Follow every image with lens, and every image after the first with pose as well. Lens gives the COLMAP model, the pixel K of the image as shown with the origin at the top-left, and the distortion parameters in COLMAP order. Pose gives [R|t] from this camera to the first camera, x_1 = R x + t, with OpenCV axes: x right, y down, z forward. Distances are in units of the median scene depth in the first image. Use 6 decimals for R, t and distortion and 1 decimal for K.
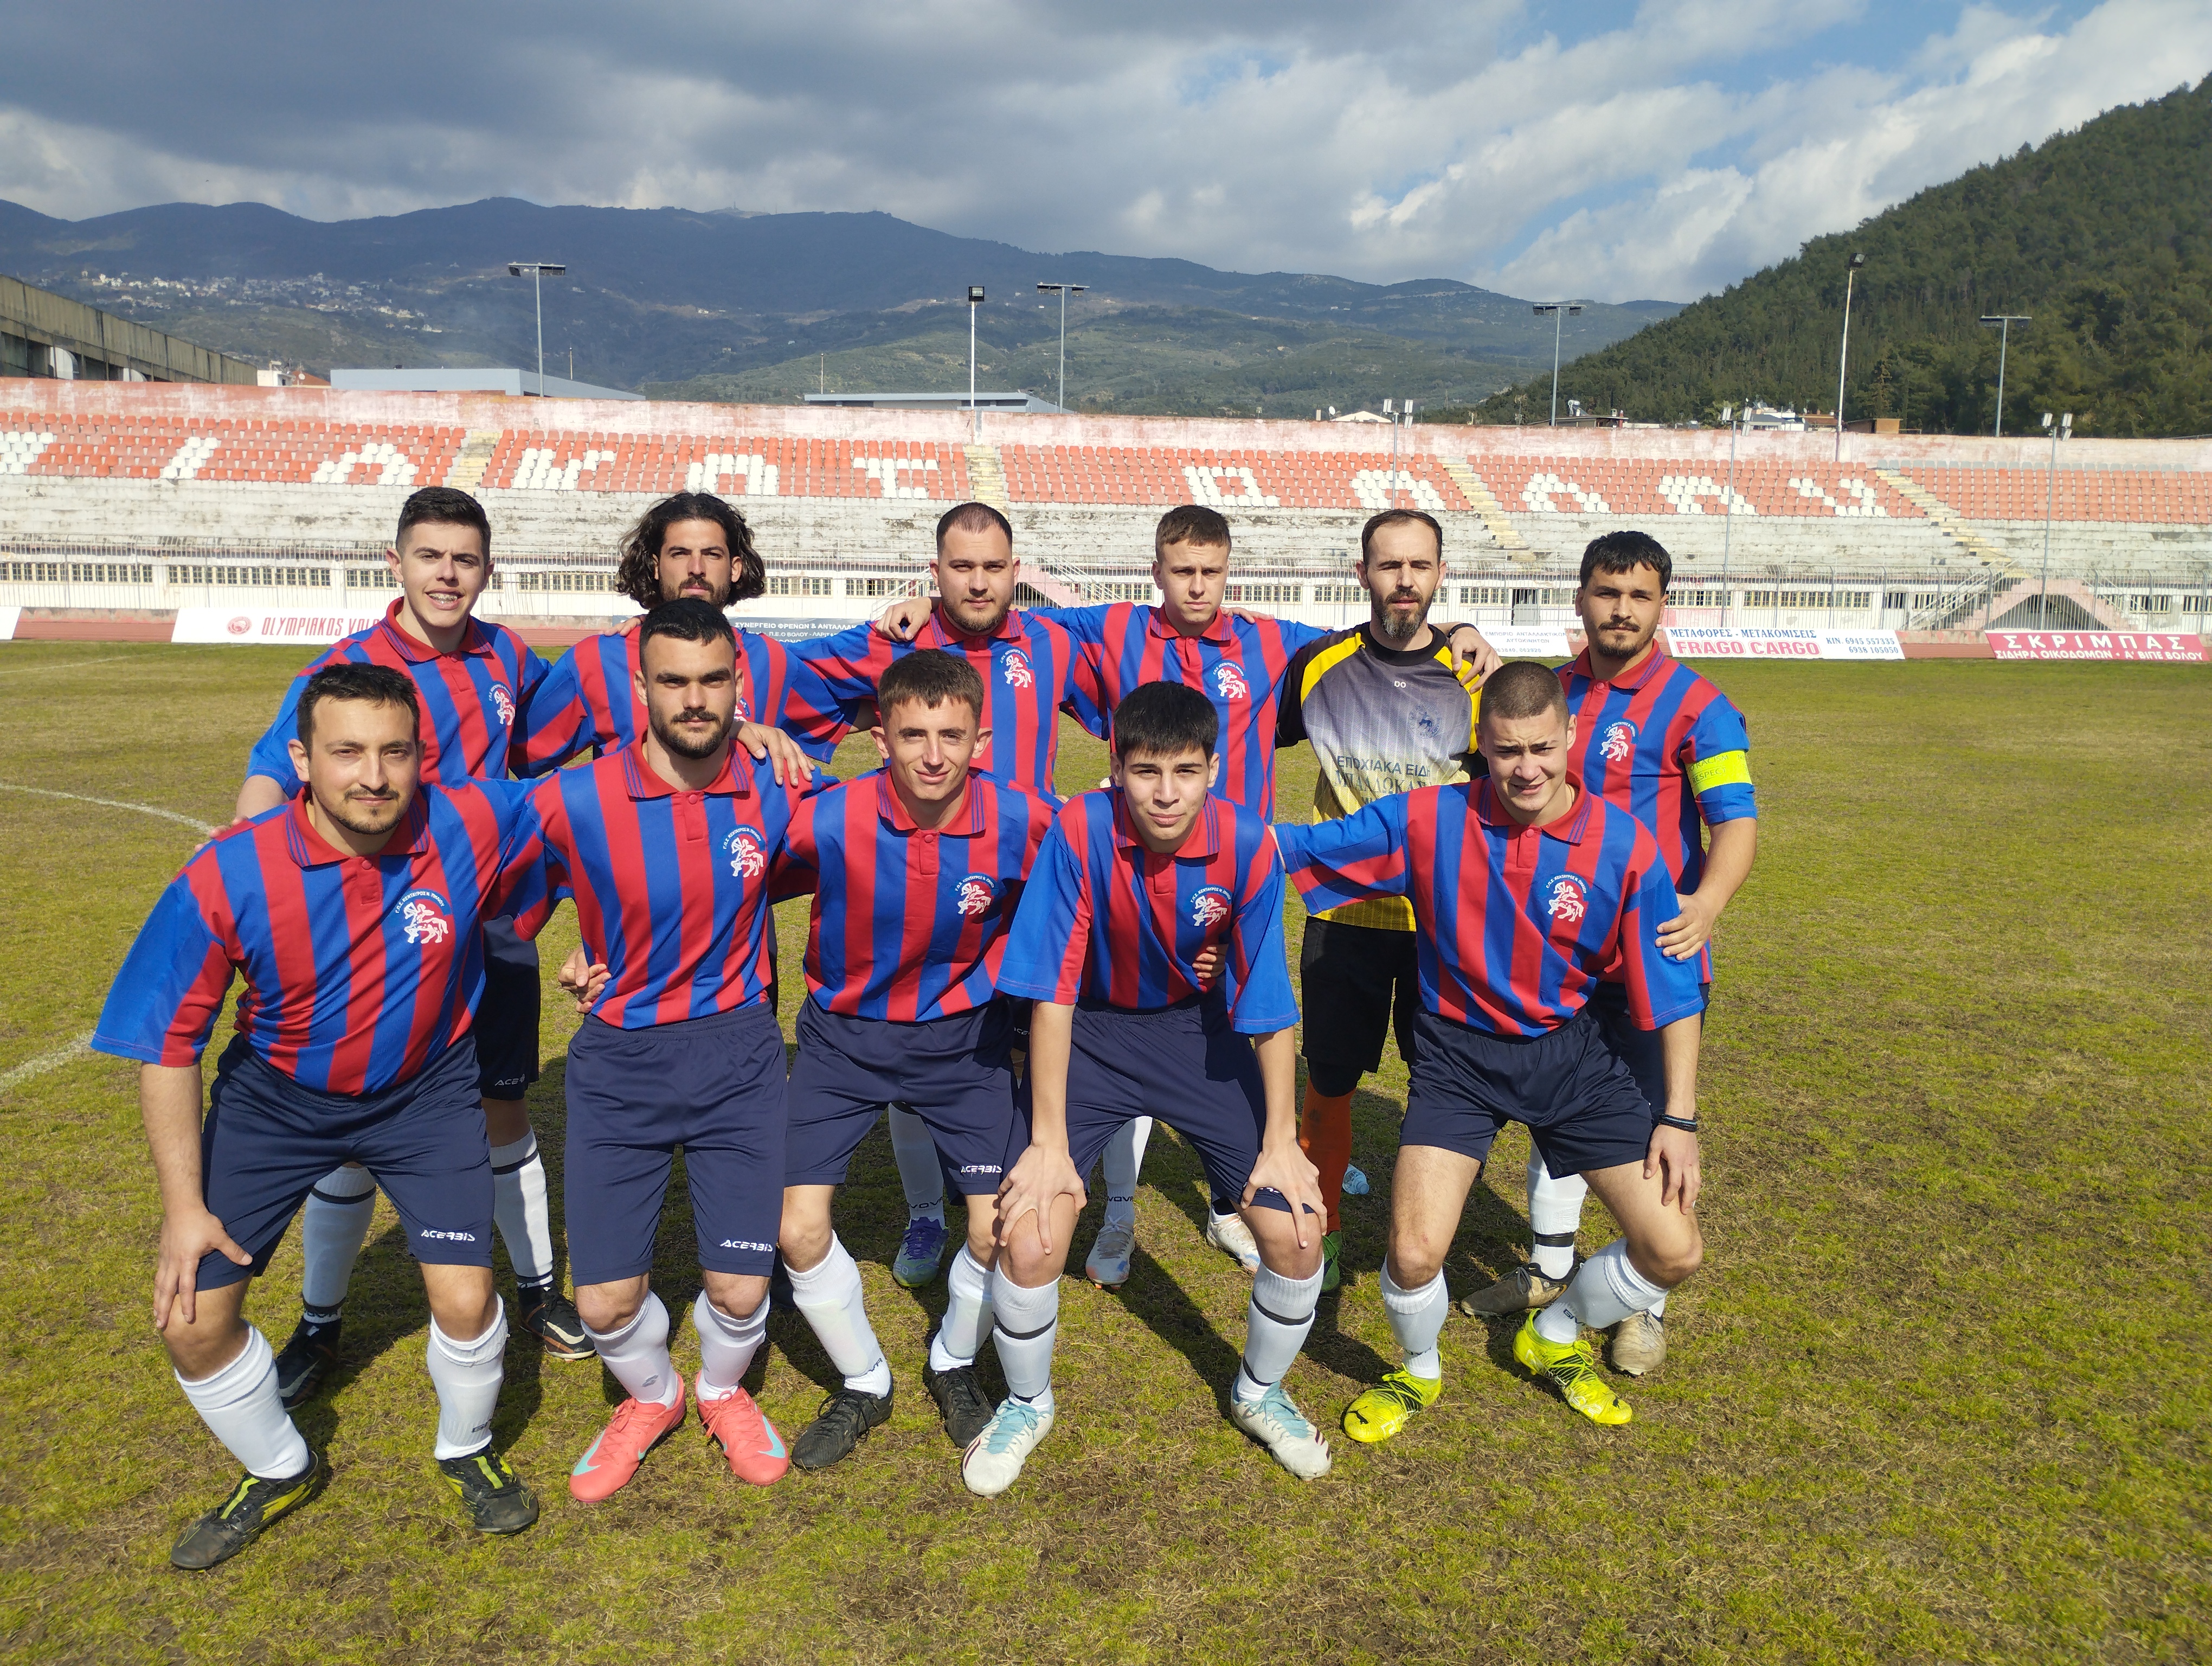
lens RADIAL K [[1808.5, 0, 1105.7], [0, 1808.5, 806.9], [0, 0, 1]] dist [0.067152, -0.076193]
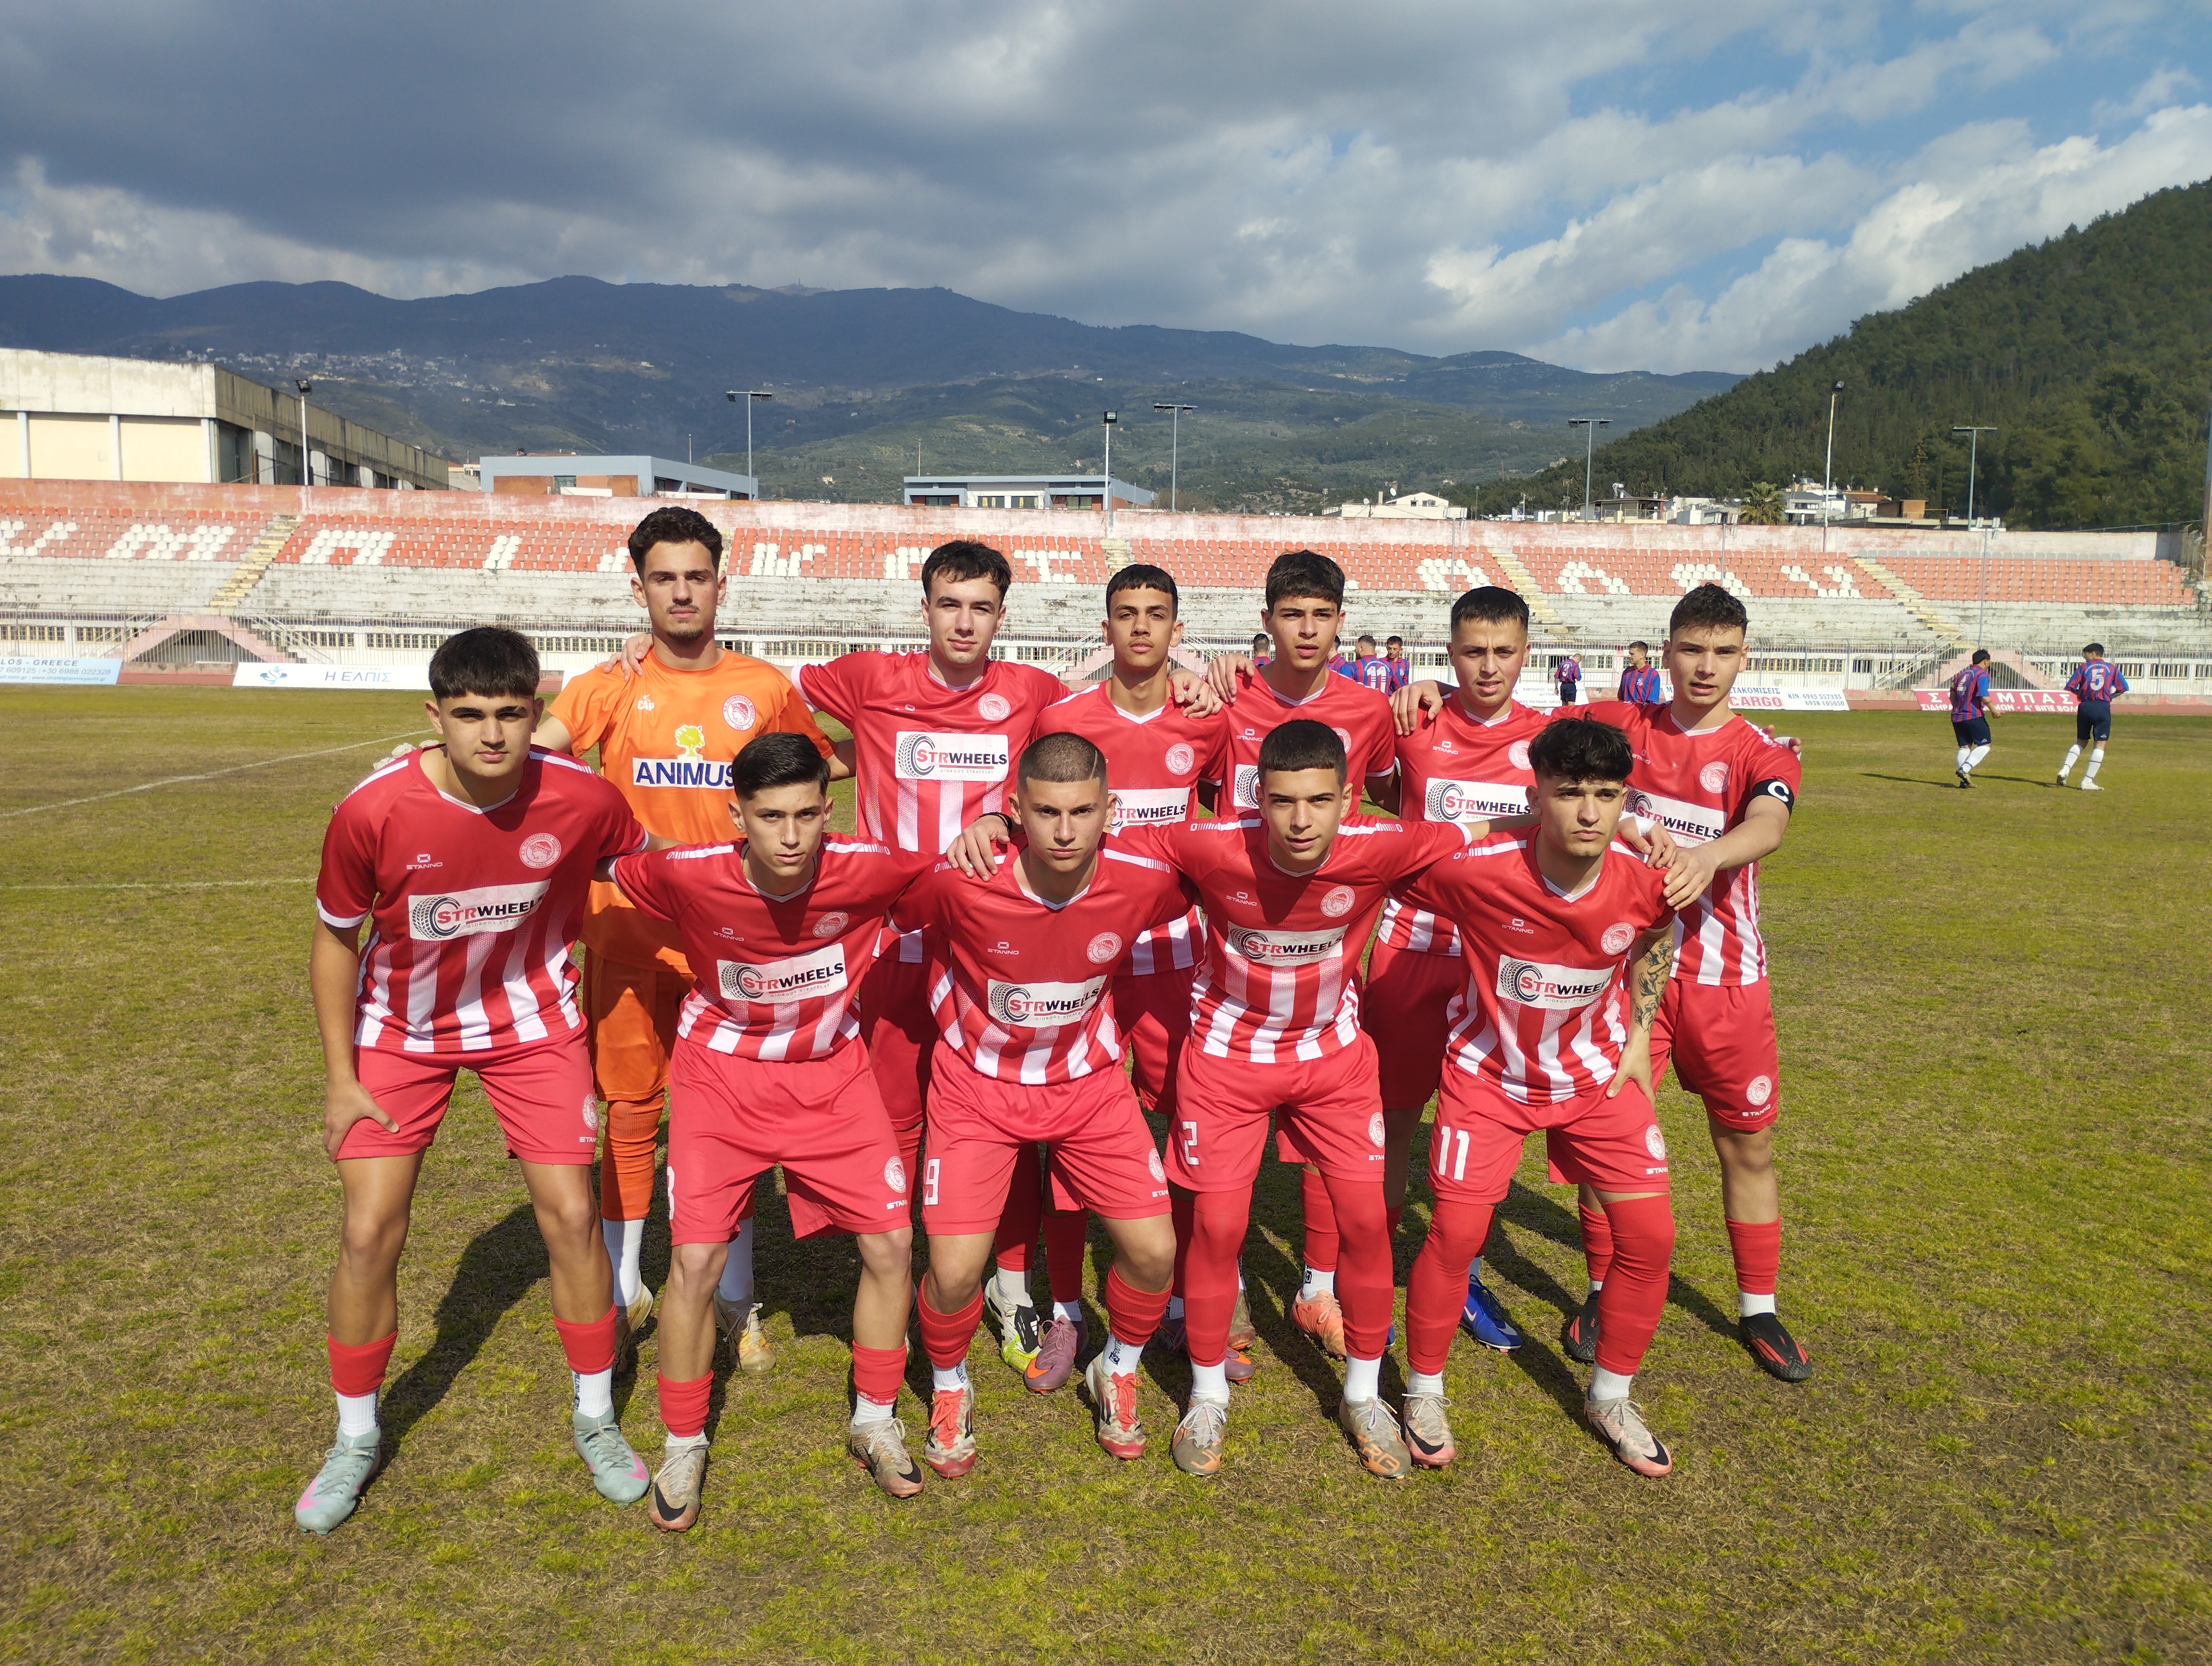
lens RADIAL K [[1810.5, 0, 1096.9], [0, 1810.5, 809.0], [0, 0, 1]] dist [0.063253, -0.051827]
pose [[0.999400, 0.005366, -0.034210, -0.038711], [-0.006581, 0.999348, -0.035507, 0.028656], [0.033997, 0.035711, 0.998784, -0.231347]]
